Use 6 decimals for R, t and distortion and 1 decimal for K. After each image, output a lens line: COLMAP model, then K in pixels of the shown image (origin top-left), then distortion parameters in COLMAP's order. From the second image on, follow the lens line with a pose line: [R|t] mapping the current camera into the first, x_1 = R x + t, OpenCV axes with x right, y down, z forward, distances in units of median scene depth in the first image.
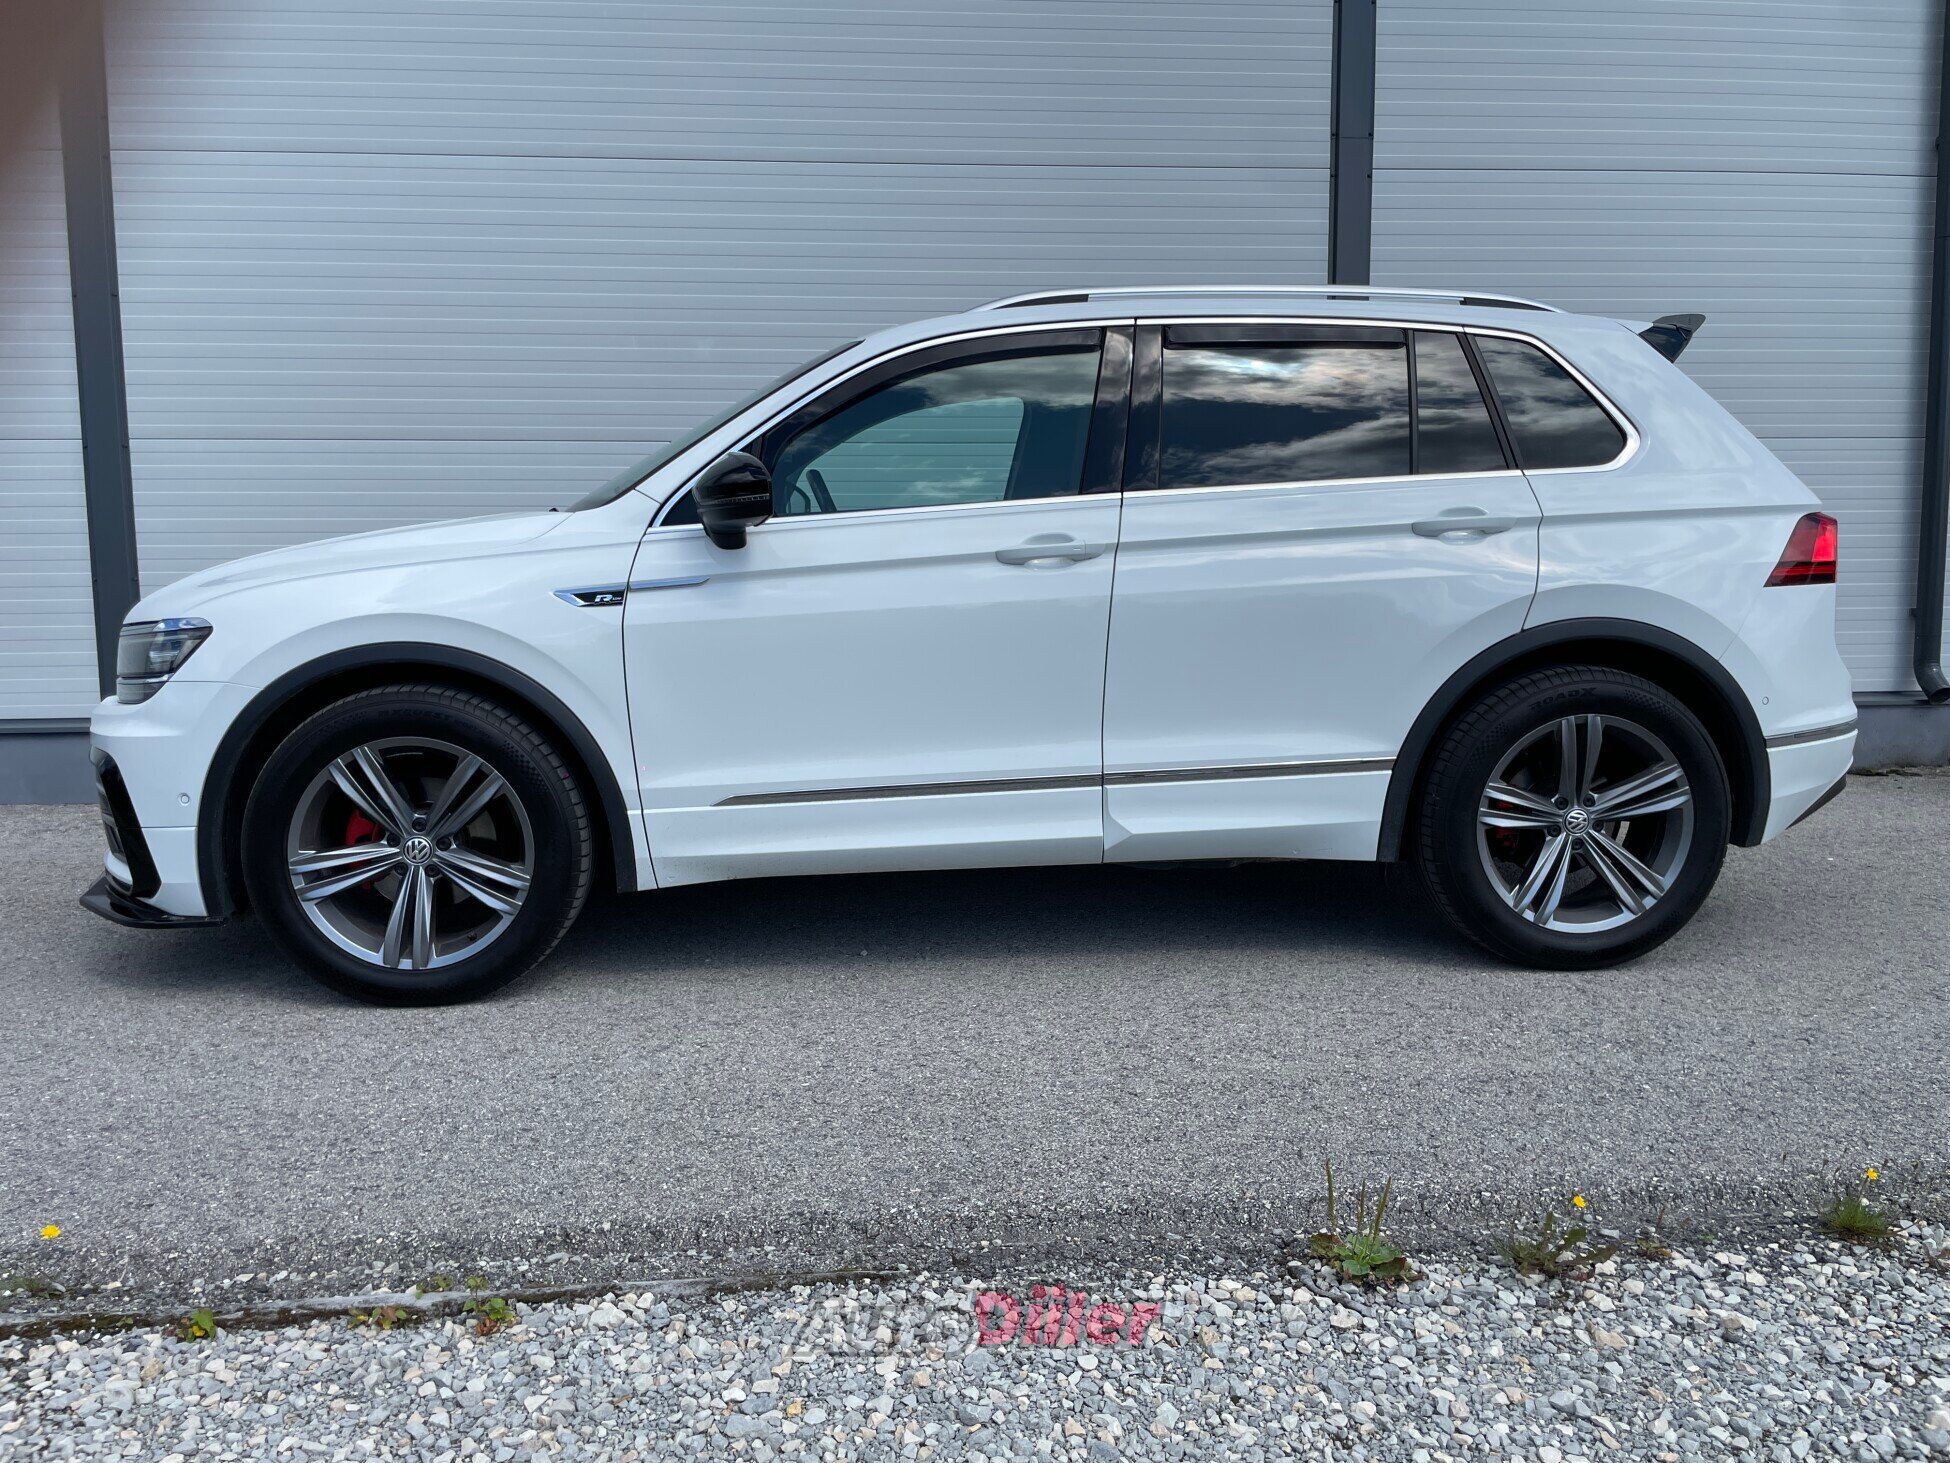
lens RADIAL K [[1519.0, 0, 968.9], [0, 1519.0, 736.5], [0, 0, 1]] dist [0.067934, -0.095728]
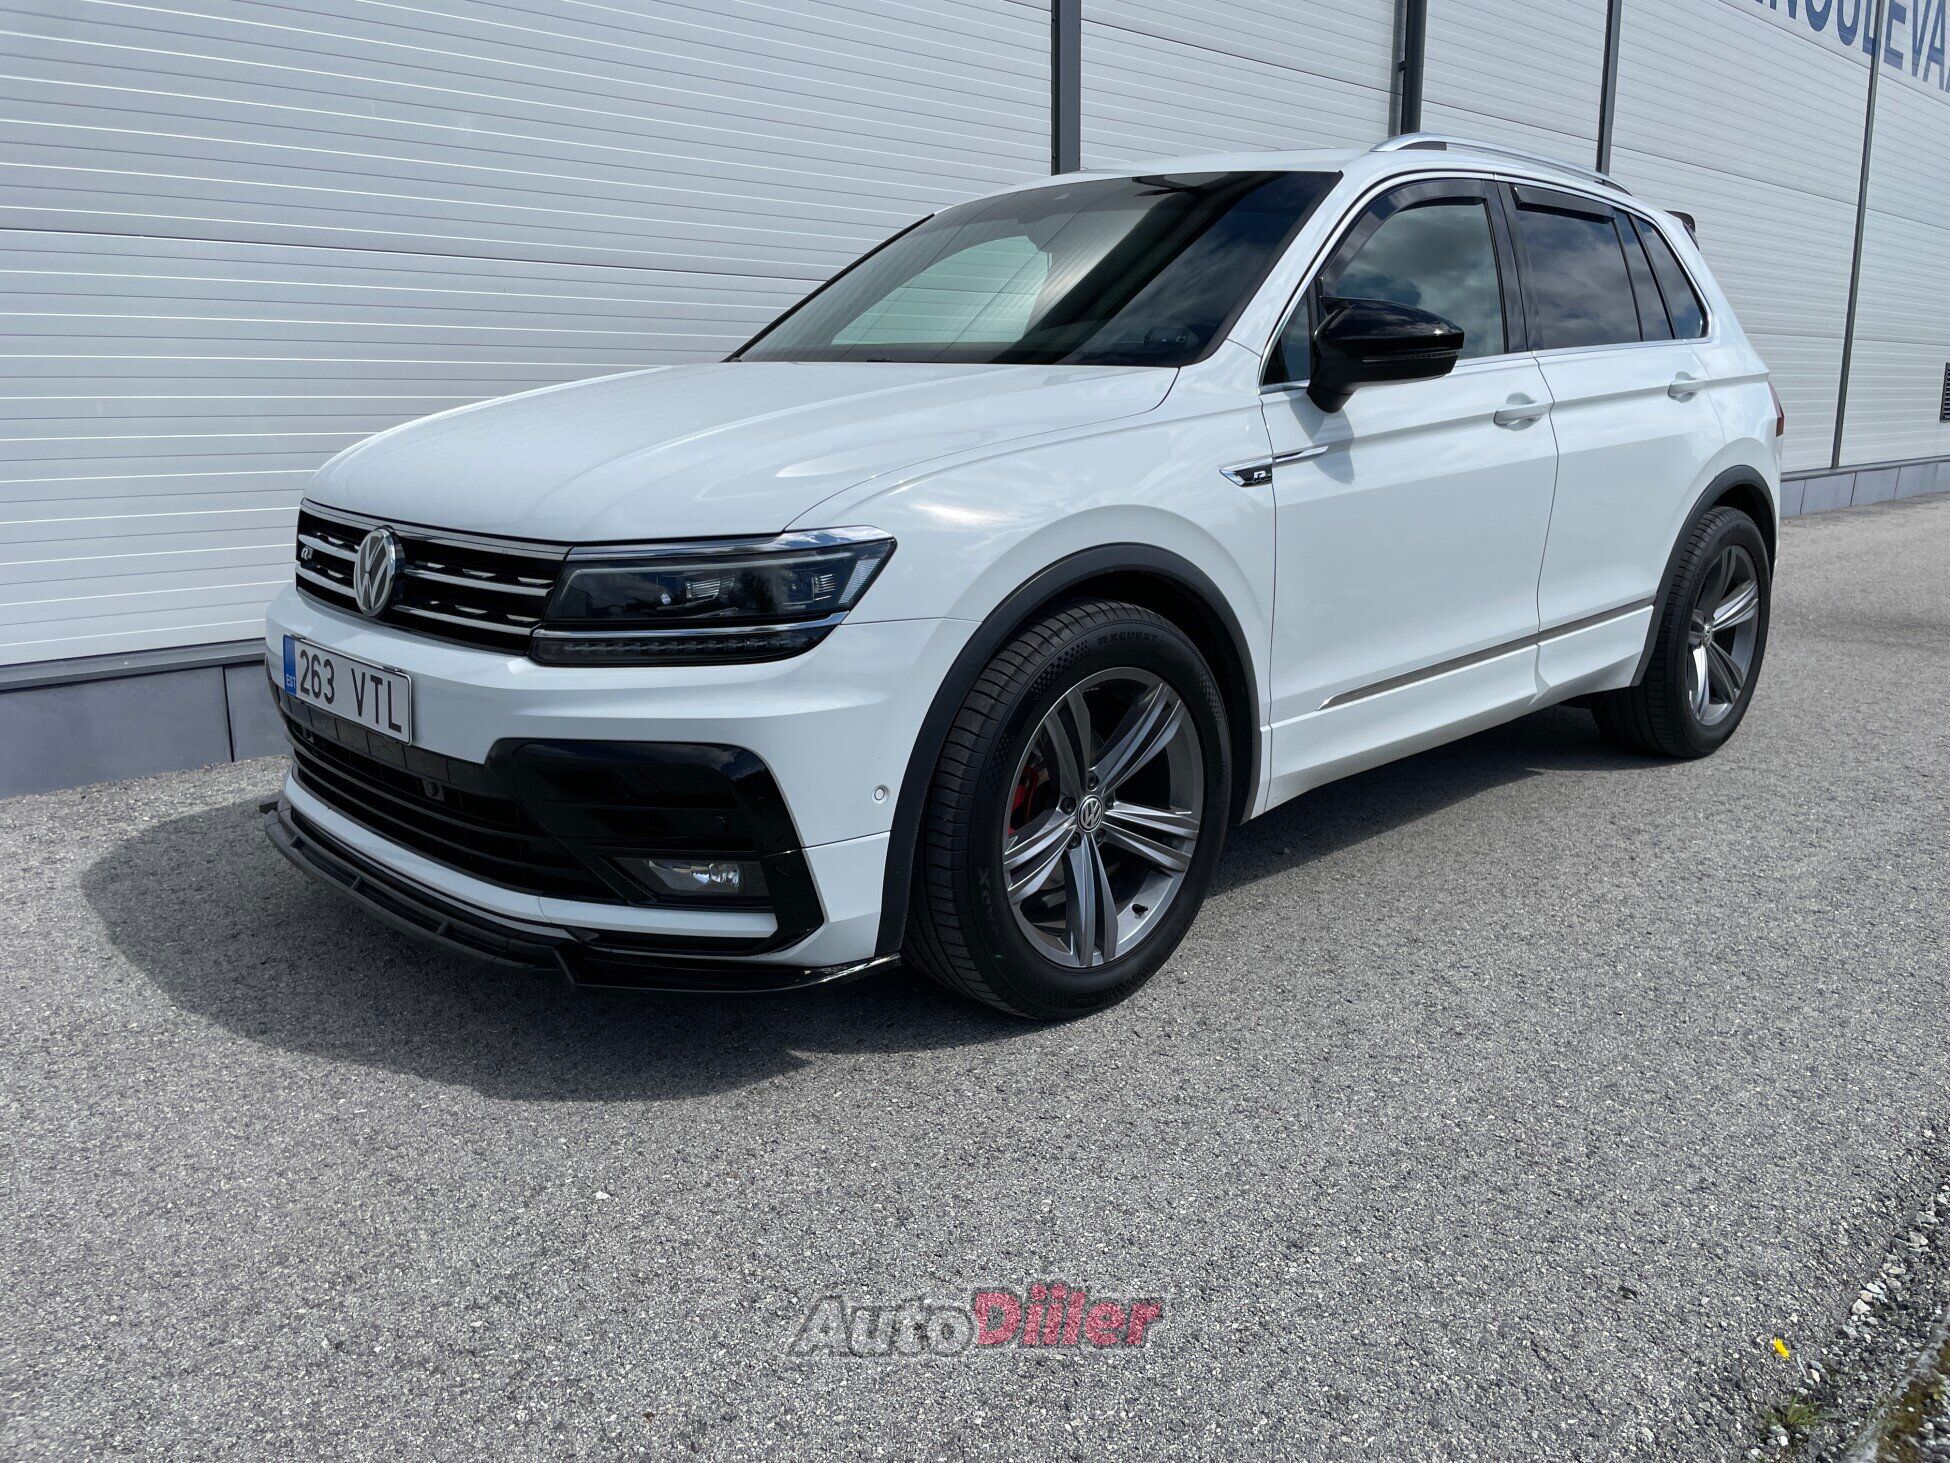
lens RADIAL K [[1519.0, 0, 961.8], [0, 1519.0, 737.1], [0, 0, 1]] dist [0.067934, -0.095728]
pose [[0.777790, -0.136157, 0.613599, -0.881344], [0.075551, 0.989429, 0.123786, -0.064122], [-0.623967, -0.049922, 0.779854, 0.444702]]
